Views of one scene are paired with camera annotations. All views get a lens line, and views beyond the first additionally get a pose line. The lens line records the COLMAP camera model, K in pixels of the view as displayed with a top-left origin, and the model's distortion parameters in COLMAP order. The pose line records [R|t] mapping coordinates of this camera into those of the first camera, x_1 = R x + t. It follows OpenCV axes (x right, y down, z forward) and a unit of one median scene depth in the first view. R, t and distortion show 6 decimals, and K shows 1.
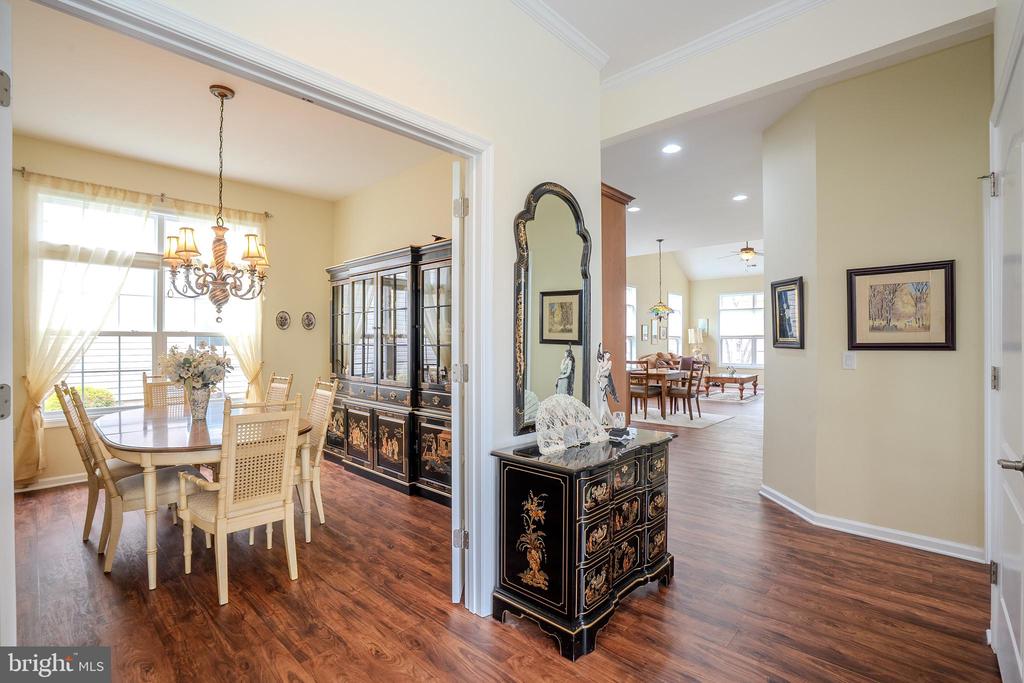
lens RADIAL K [[474.6, 0, 512.0], [0, 474.6, 341.5], [0, 0, 1]] dist [-0.064141, 0.026641]
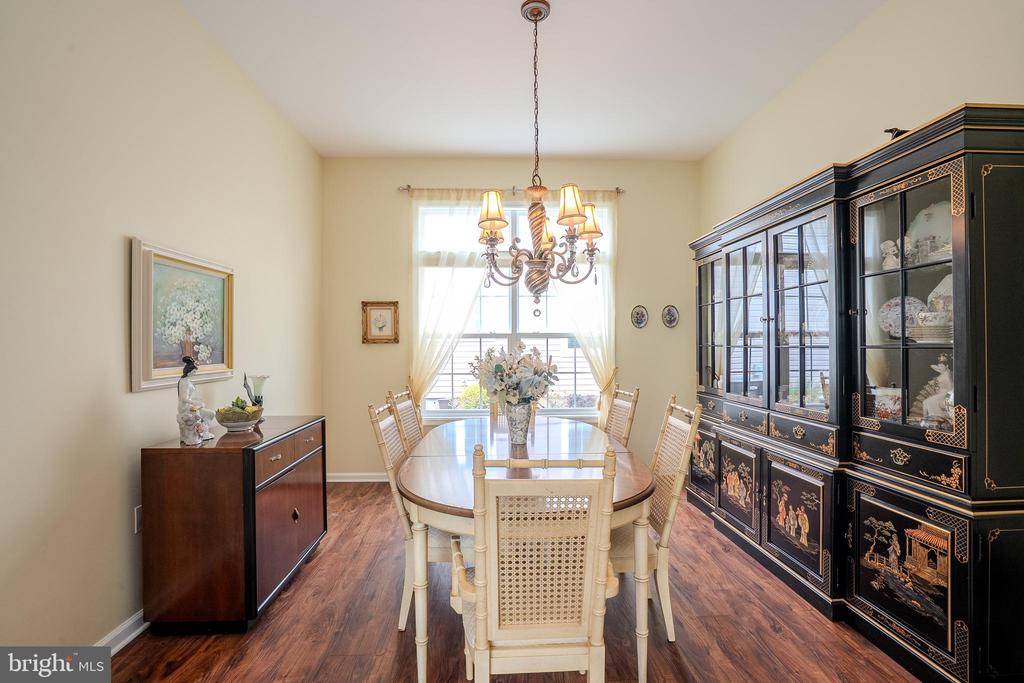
lens RADIAL K [[465.7, 0, 512.0], [0, 465.7, 341.5], [0, 0, 1]] dist [-0.061963, 0.026287]
pose [[0.718937, -0.008216, -0.695027, -0.115667], [0.005197, 0.999966, -0.006445, 0.002506], [0.695056, 0.001022, 0.718955, 0.349877]]
